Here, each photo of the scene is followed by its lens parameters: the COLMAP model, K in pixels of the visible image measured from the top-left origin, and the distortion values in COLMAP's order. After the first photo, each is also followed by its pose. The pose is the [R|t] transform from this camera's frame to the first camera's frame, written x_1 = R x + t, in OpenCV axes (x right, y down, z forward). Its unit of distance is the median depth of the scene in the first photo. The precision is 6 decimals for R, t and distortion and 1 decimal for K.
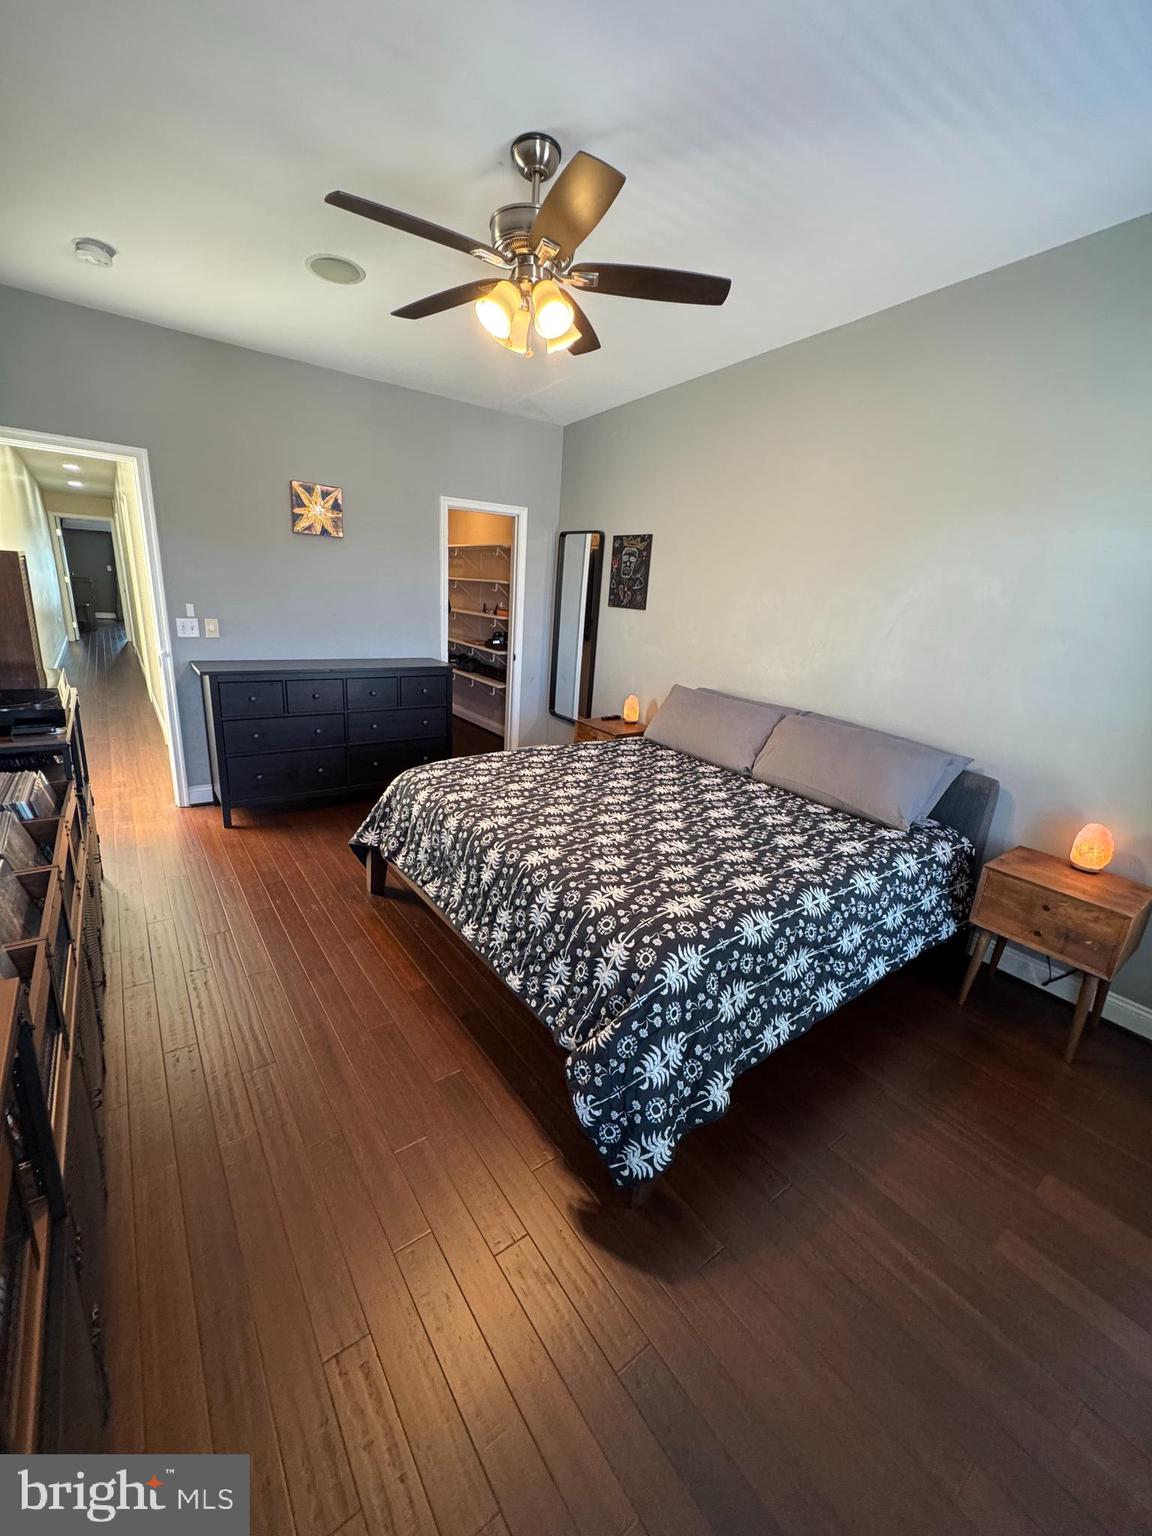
lens RADIAL K [[614.4, 0, 569.8], [0, 614.4, 768.9], [0, 0, 1]] dist [-0.000339, -0.000713]
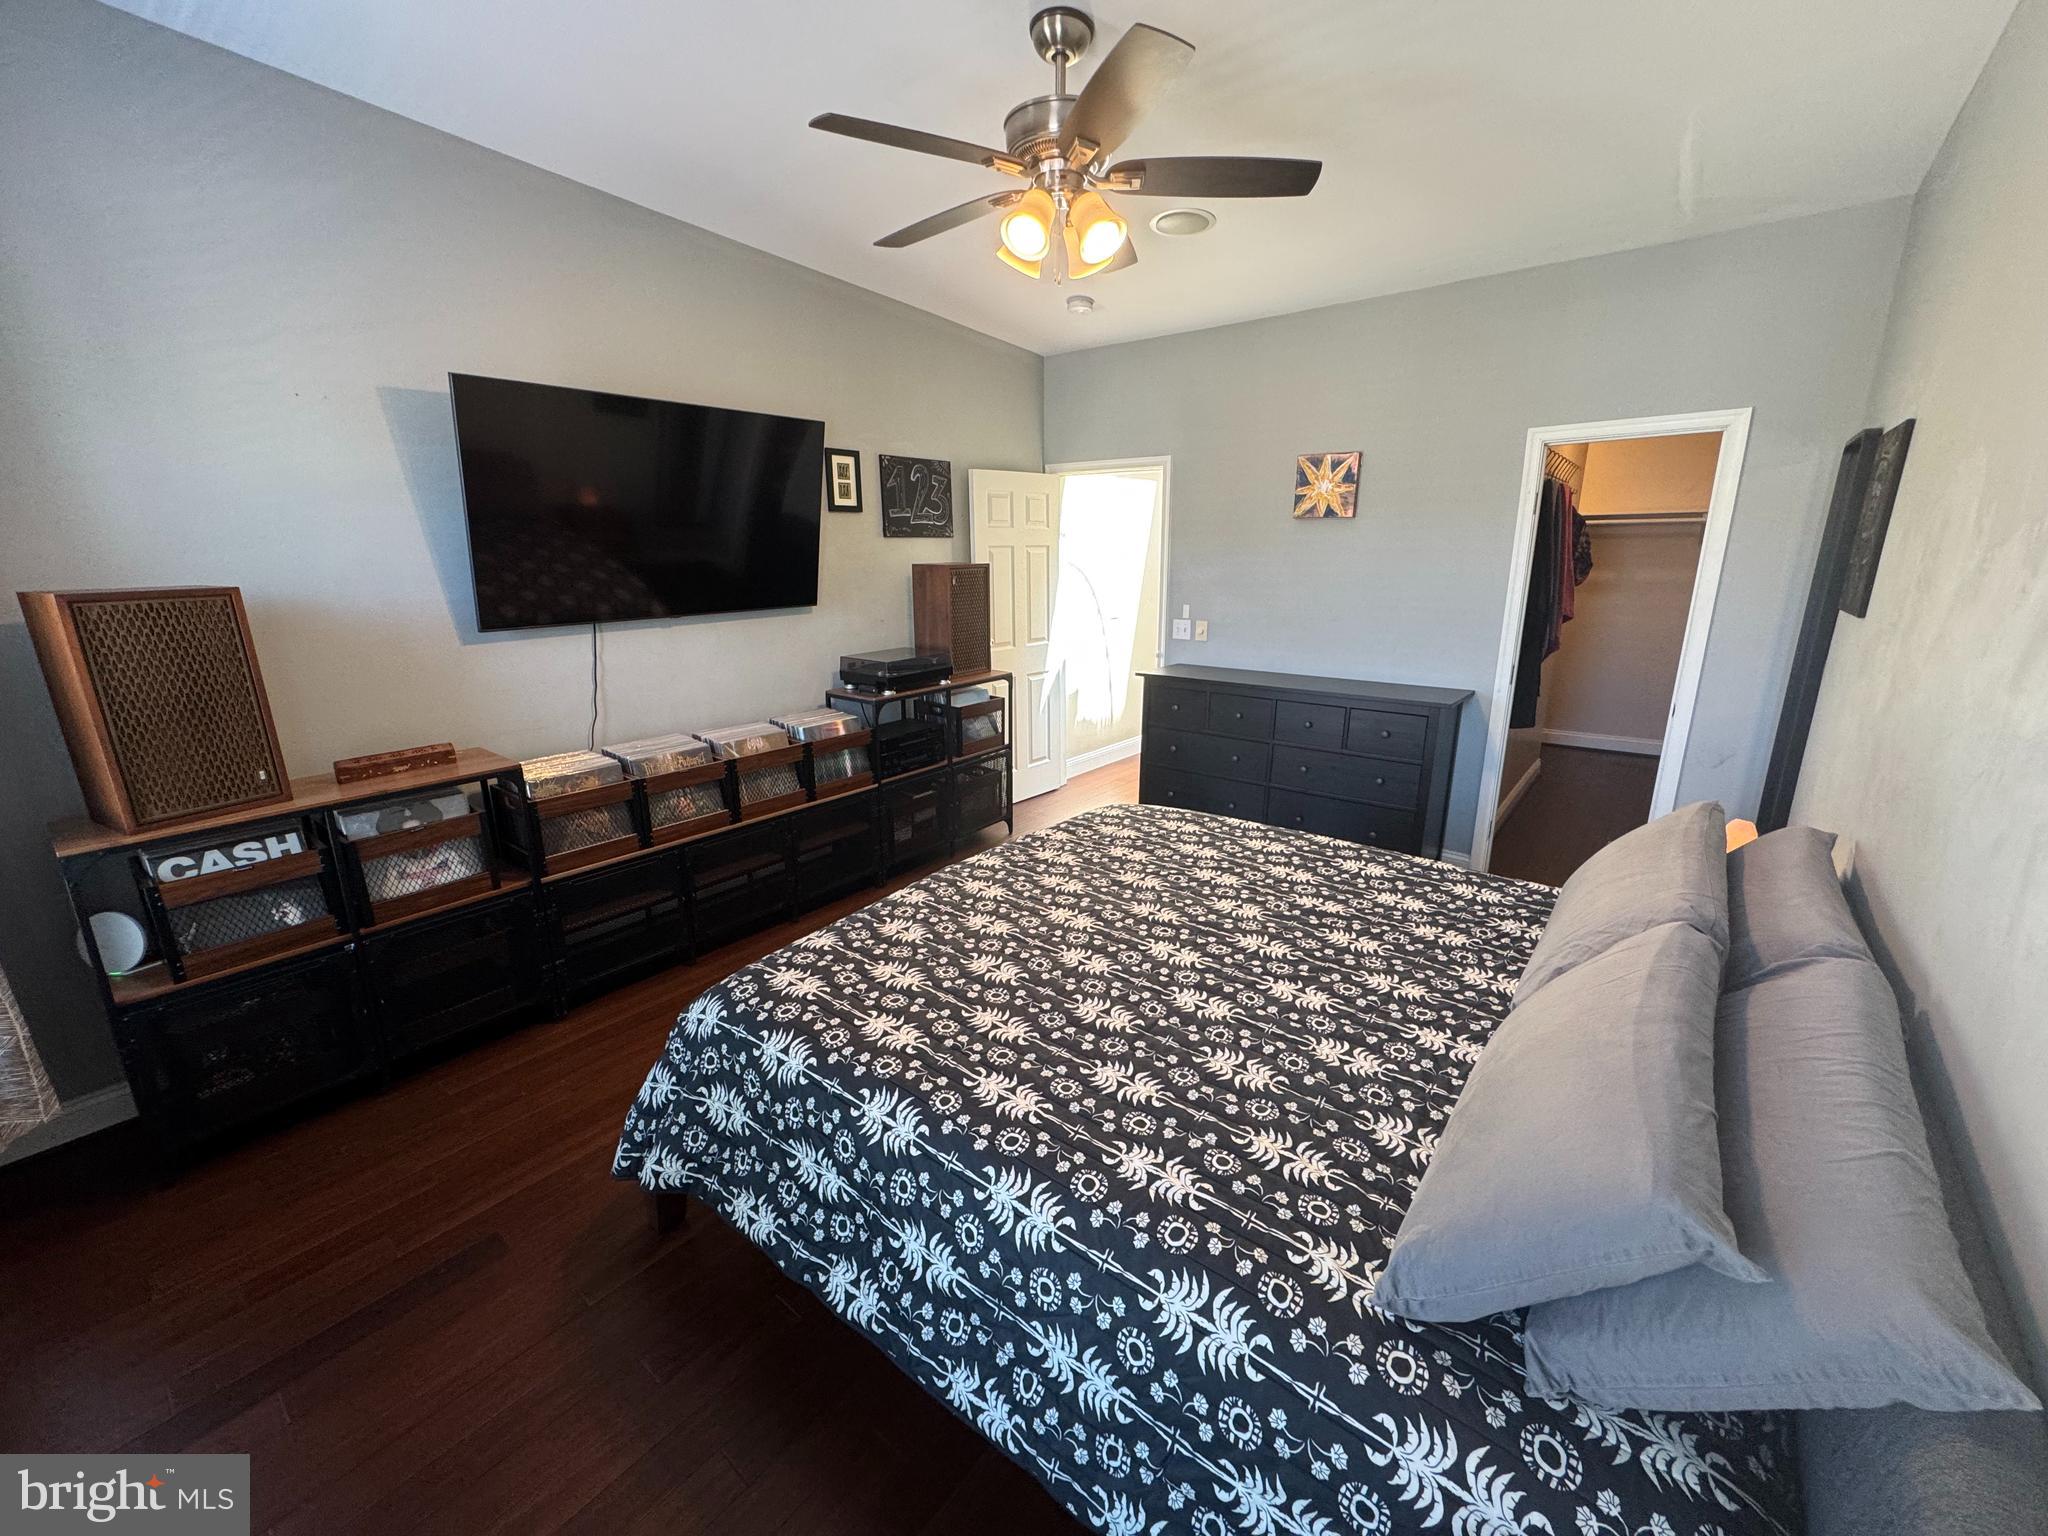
lens RADIAL K [[819.2, 0, 1020.0], [0, 819.2, 764.9], [0, 0, 1]] dist [-0.000339, -0.000713]
pose [[0.256183, 0.180666, -0.949595, 0.687736], [-0.256684, 0.959824, 0.113364, -0.130276], [0.931925, 0.214704, 0.292265, 0.531575]]
